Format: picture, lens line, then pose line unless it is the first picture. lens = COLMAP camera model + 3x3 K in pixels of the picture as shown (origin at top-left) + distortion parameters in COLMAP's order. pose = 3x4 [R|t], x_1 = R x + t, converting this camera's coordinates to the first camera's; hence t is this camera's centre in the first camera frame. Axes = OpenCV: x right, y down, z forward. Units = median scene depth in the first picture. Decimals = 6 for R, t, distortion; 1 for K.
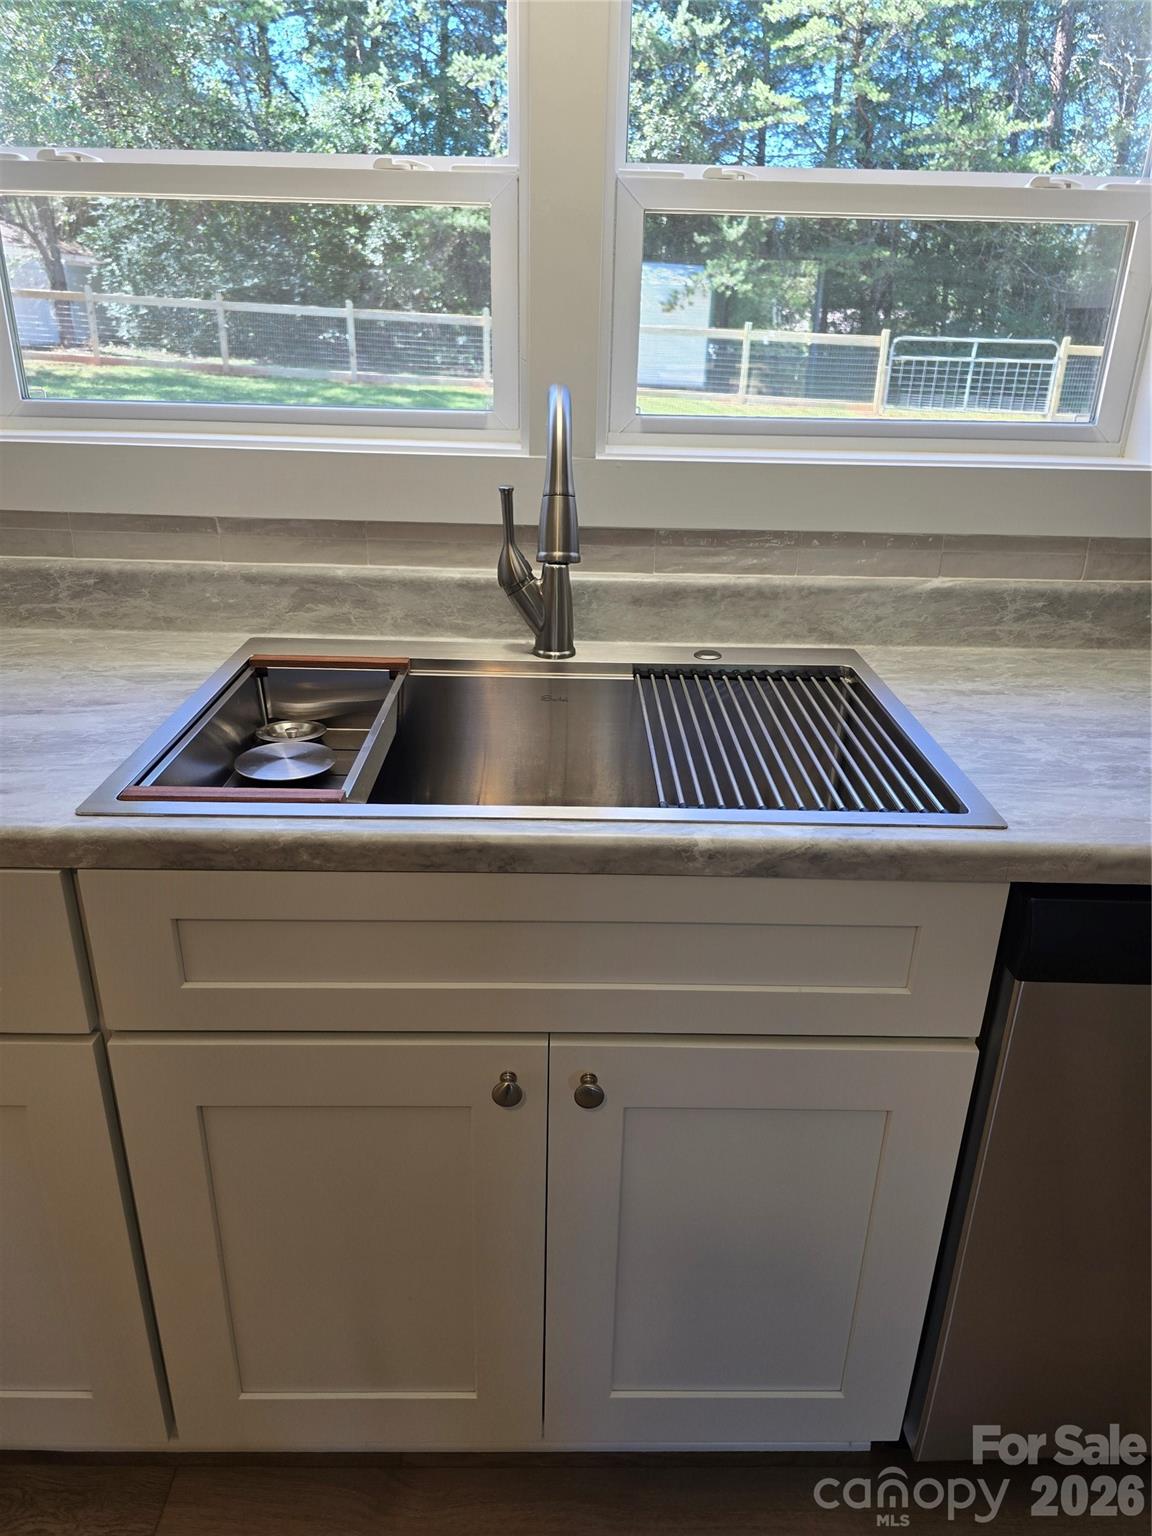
lens RADIAL K [[1041.6, 0, 586.0], [0, 1041.6, 767.0], [0, 0, 1]] dist [0.053533, -0.041056]
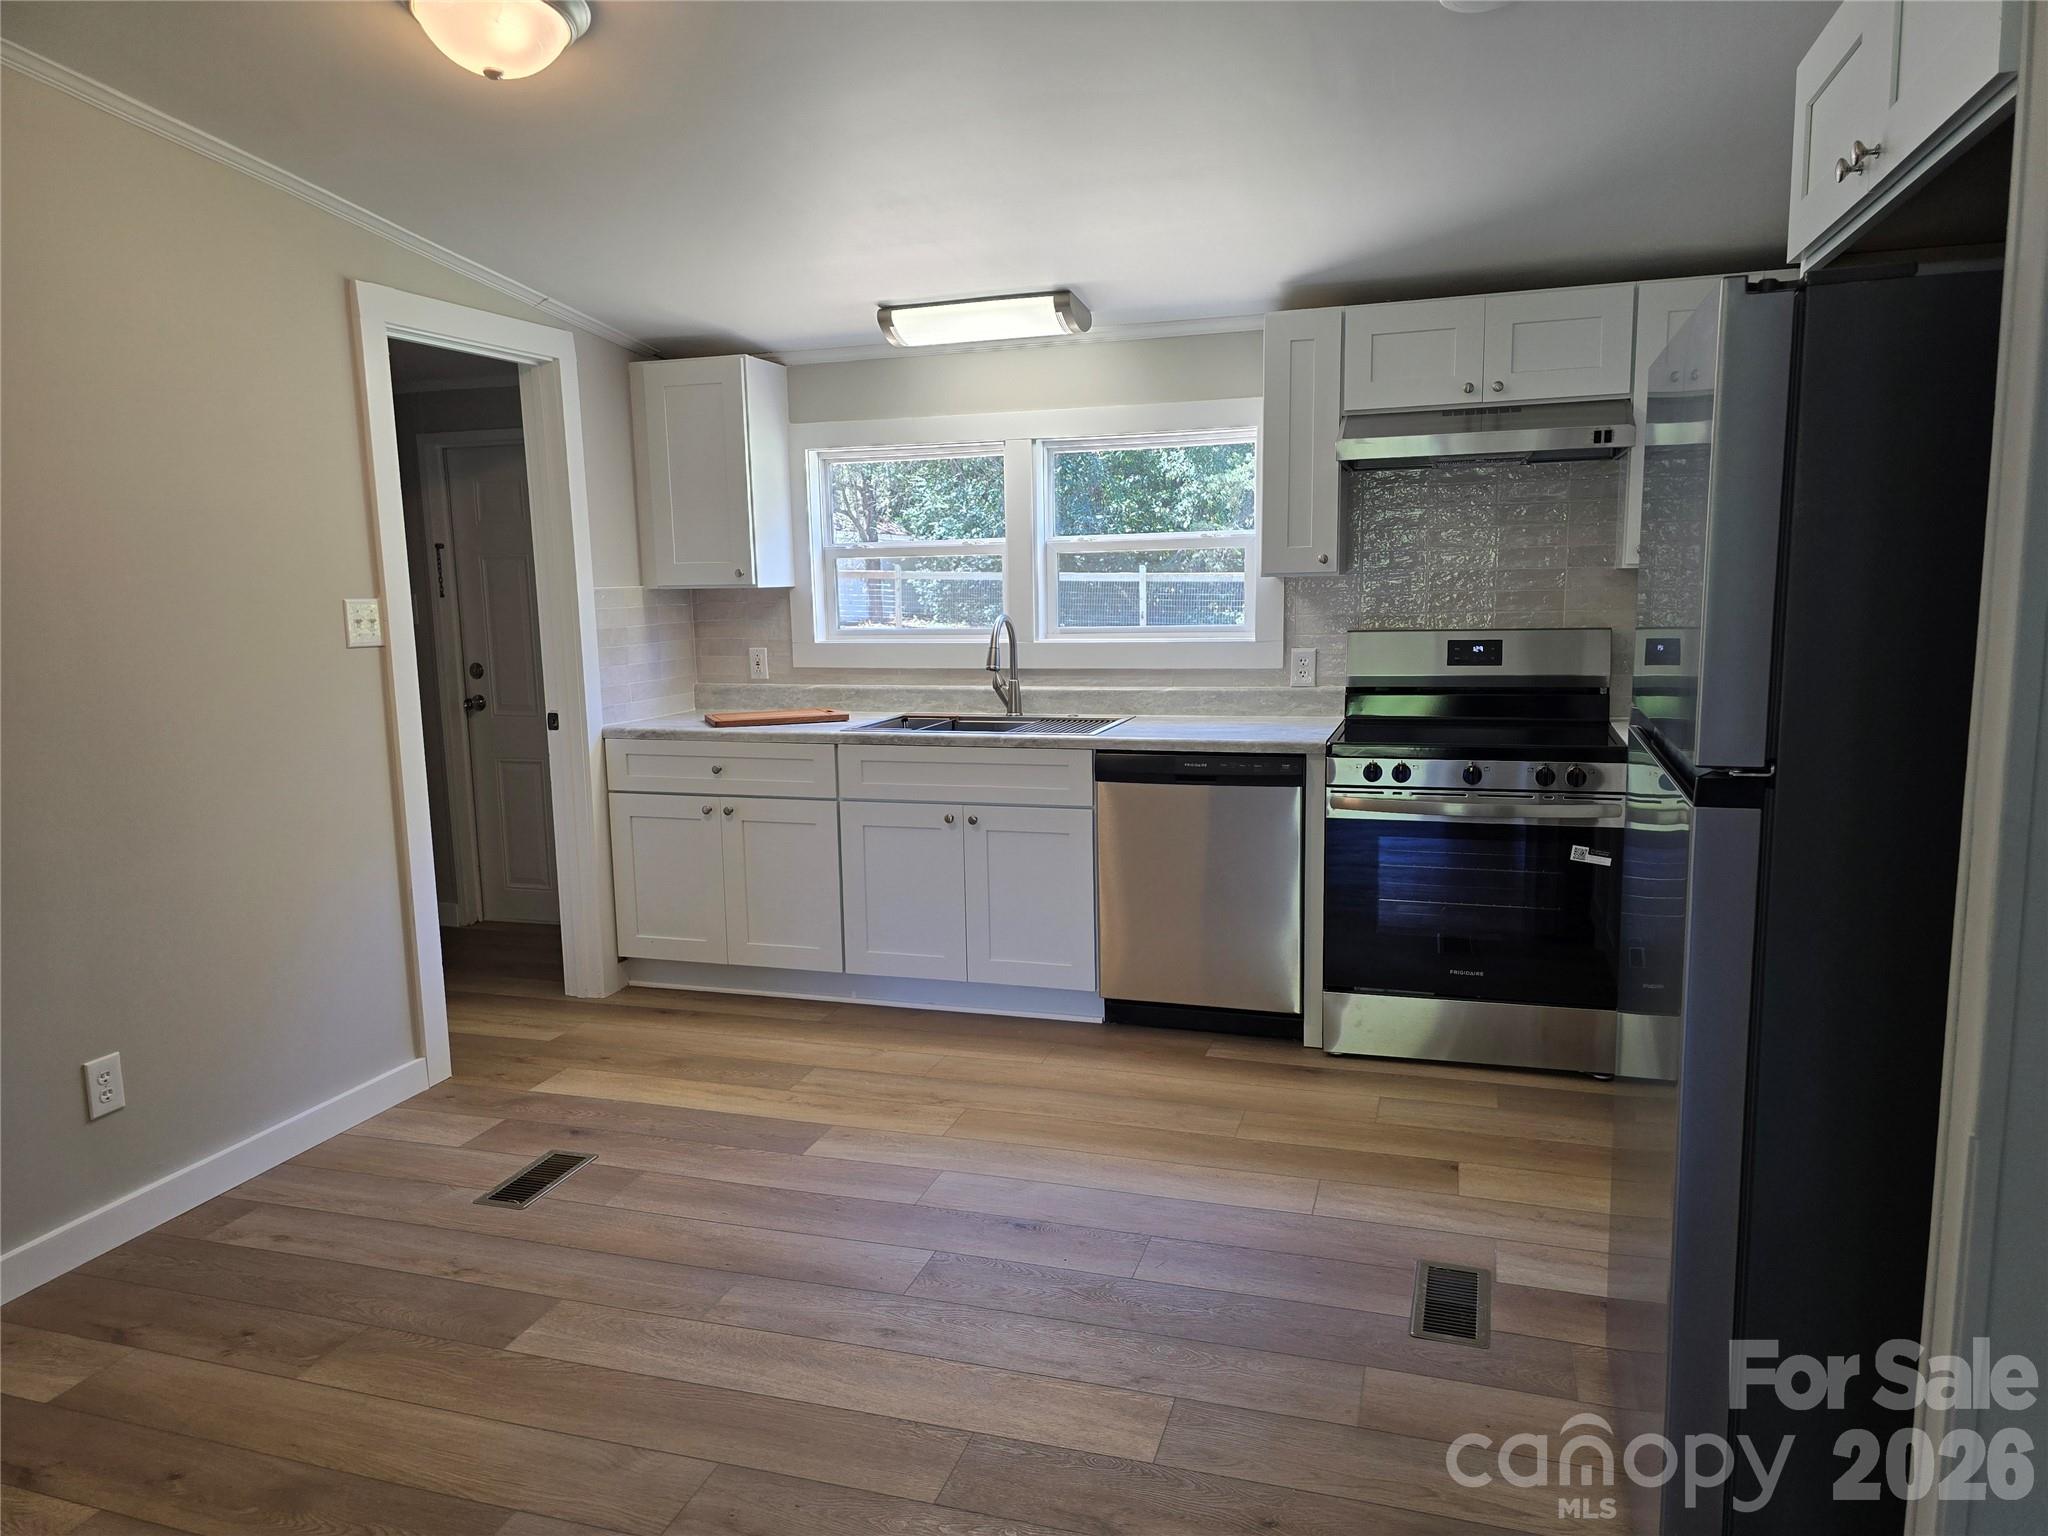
lens RADIAL K [[1388.8, 0, 1008.4], [0, 1388.8, 773.5], [0, 0, 1]] dist [0.053533, -0.041056]
pose [[0.944294, 0.000791, -0.329101, 0.076810], [-0.085948, 0.965886, -0.244291, 0.061285], [0.317681, 0.258968, 0.912148, -0.147335]]
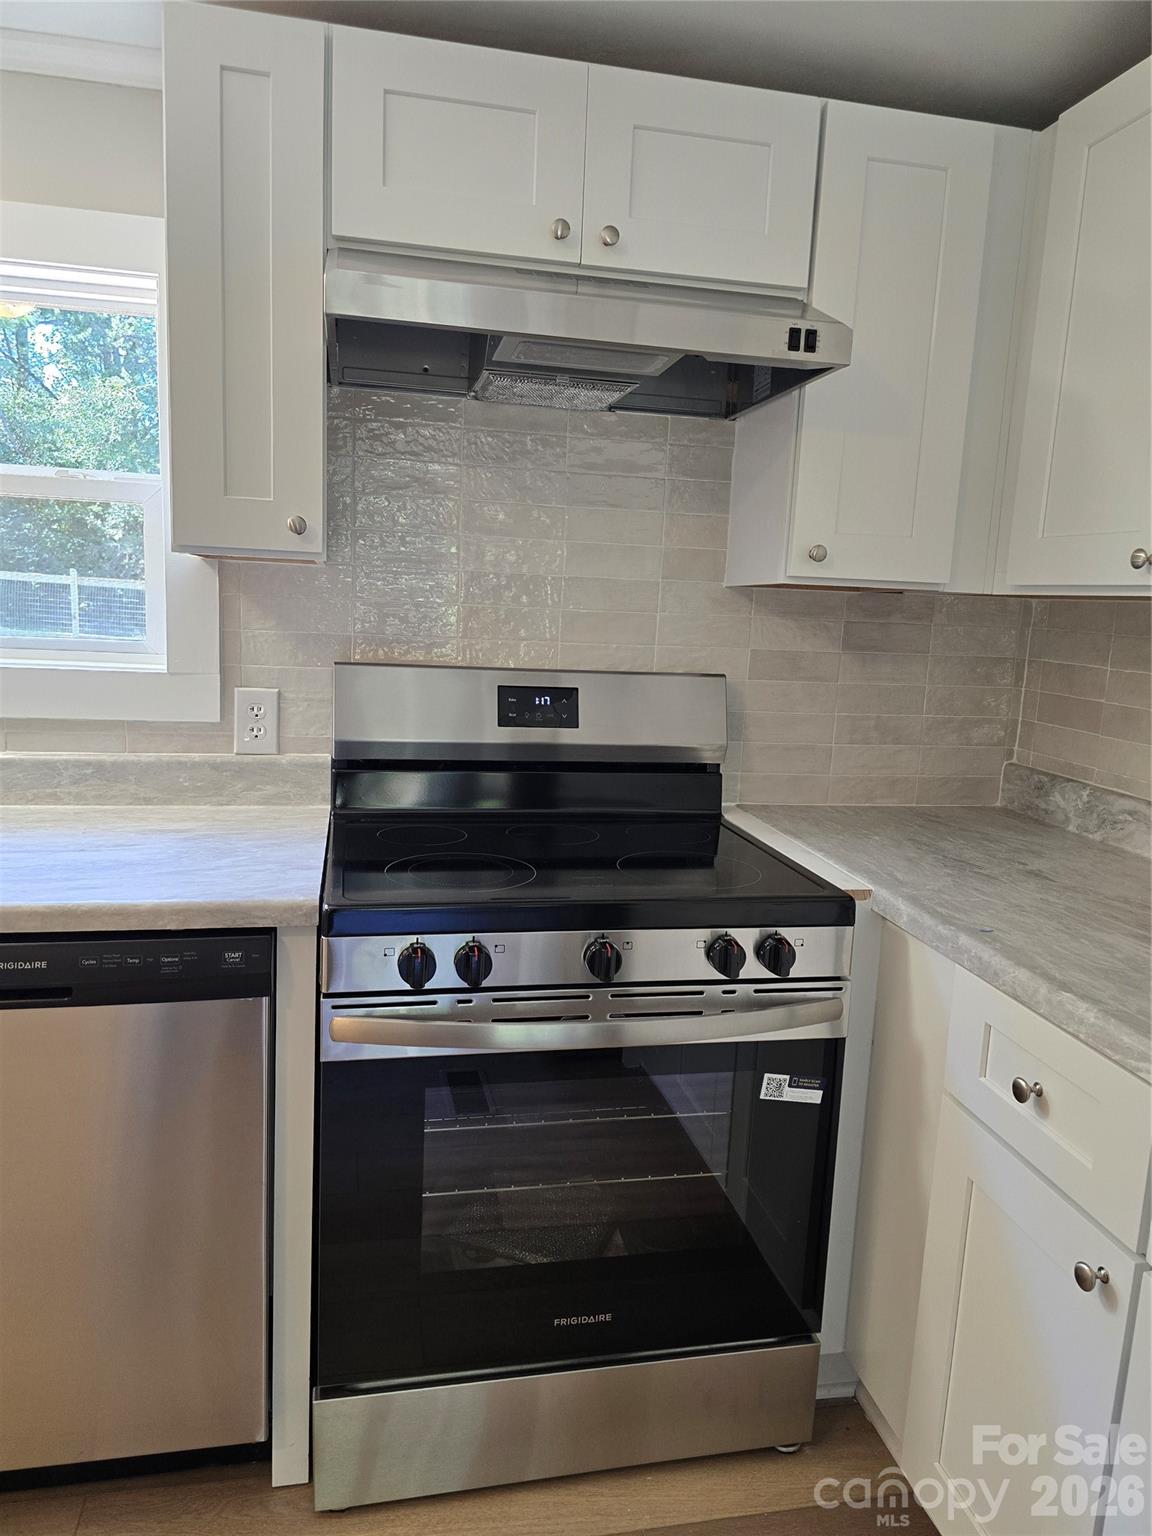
lens RADIAL K [[1041.6, 0, 575.1], [0, 1041.6, 781.2], [0, 0, 1]] dist [0.053533, -0.041056]
pose [[0.981756, -0.013296, 0.189681, 0.058026], [0.055865, 0.973697, -0.220893, 0.013421], [-0.181755, 0.227459, 0.956675, -0.026789]]
